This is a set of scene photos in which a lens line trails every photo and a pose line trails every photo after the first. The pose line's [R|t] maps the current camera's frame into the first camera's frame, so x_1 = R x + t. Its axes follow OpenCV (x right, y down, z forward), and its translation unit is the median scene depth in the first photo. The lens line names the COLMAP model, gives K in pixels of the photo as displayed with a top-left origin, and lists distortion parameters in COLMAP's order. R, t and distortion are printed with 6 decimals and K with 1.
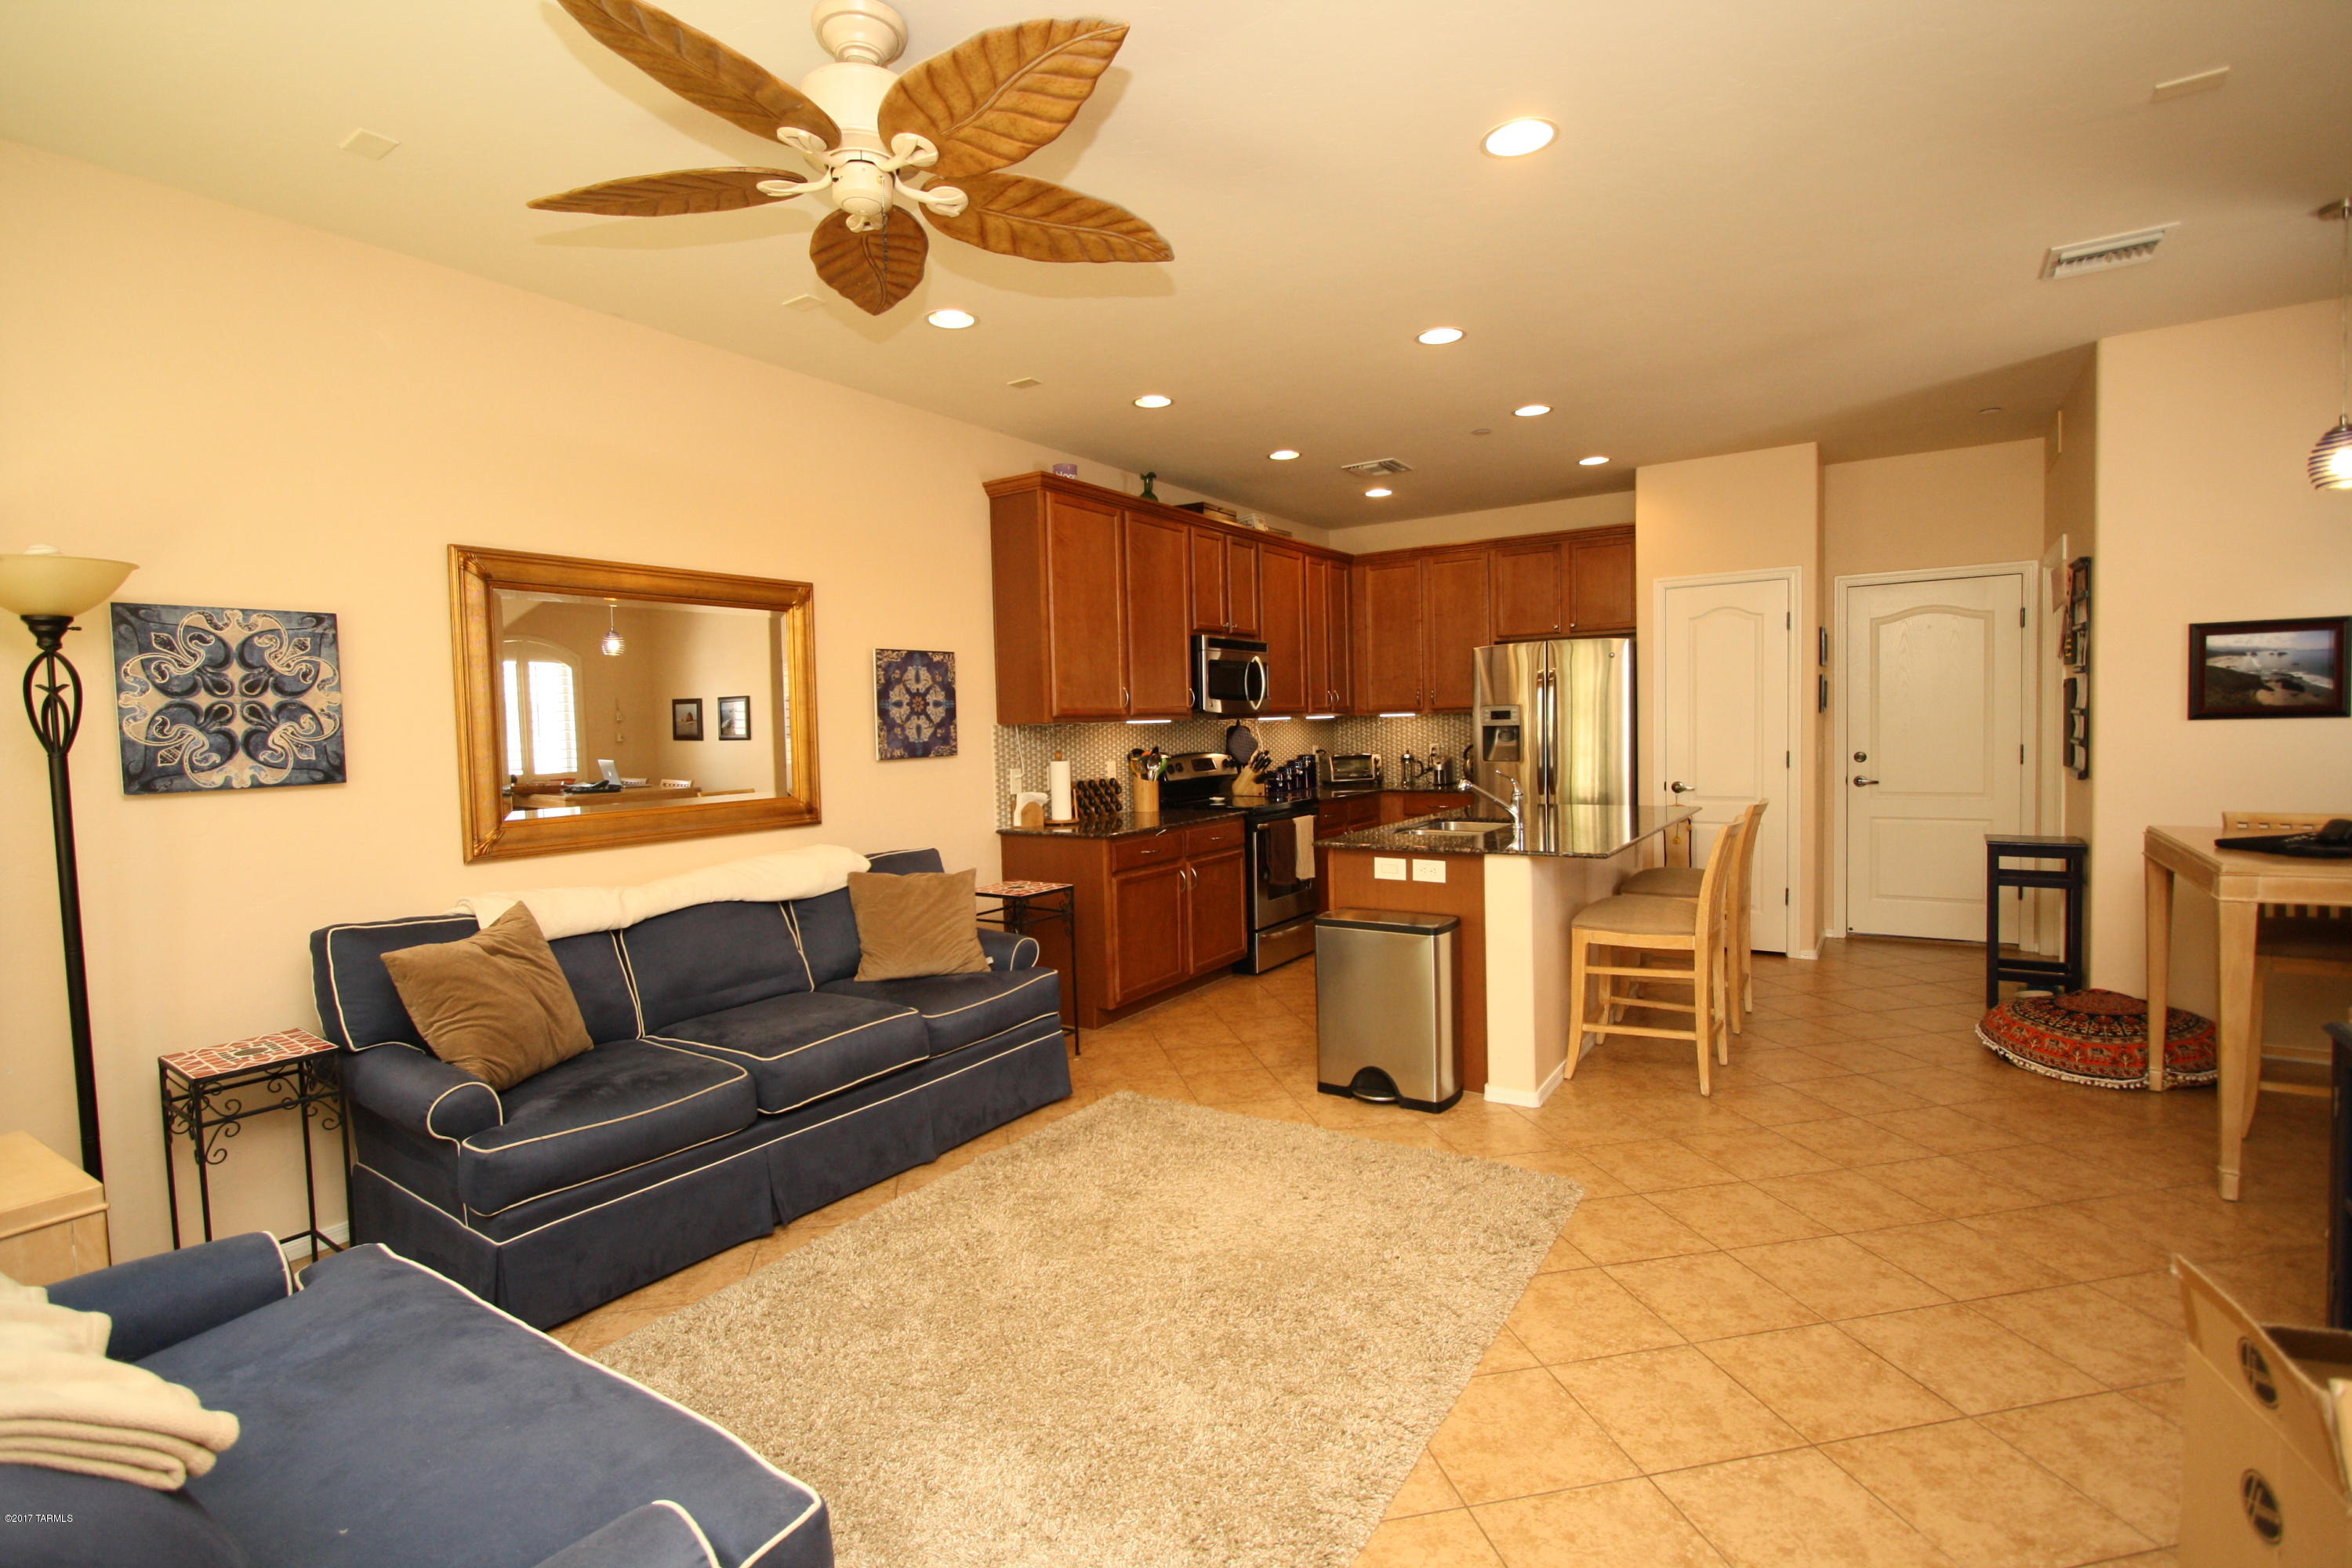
lens RADIAL K [[1097.5, 0, 1171.5], [0, 1097.5, 780.3], [0, 0, 1]] dist [-0.023702, 0.003512]
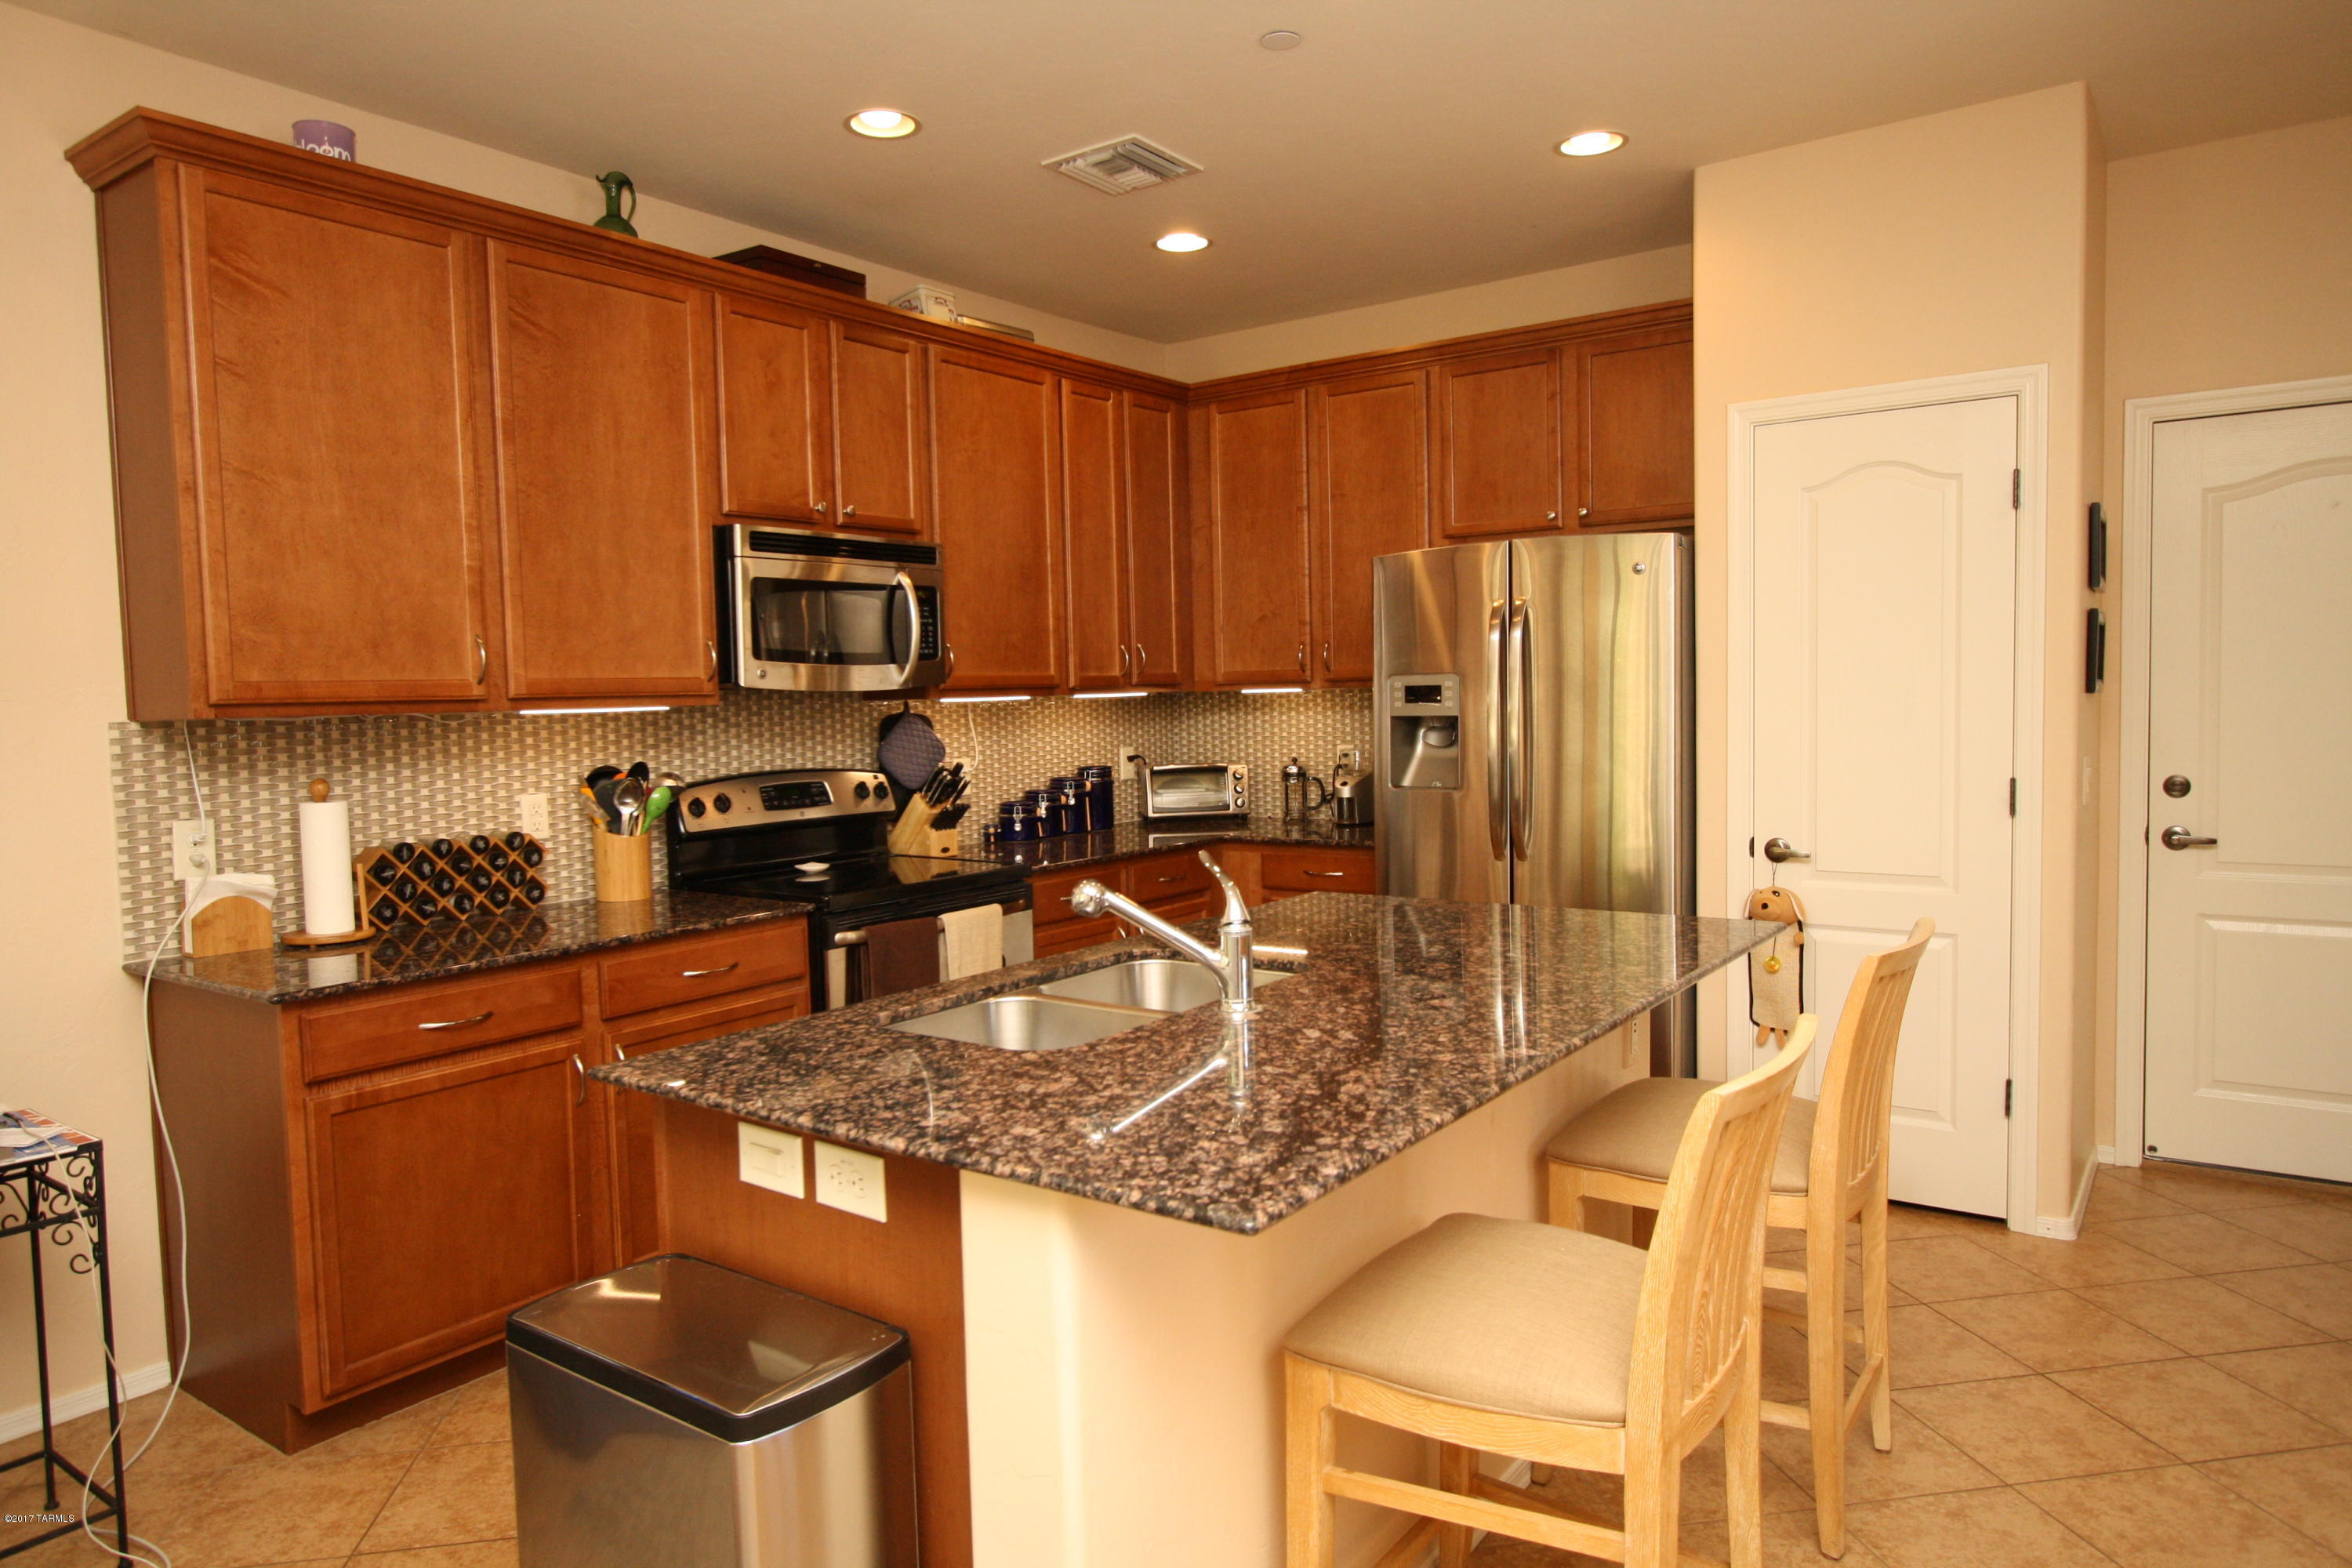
lens RADIAL K [[1493.3, 0, 1177.5], [0, 1493.3, 781.3], [0, 0, 1]] dist [-0.011059, -0.005524]
pose [[0.999509, 0.005419, -0.030855, 0.223820], [-0.005046, 0.999913, 0.012155, -0.030108], [0.030918, -0.011994, 0.999450, 0.350223]]
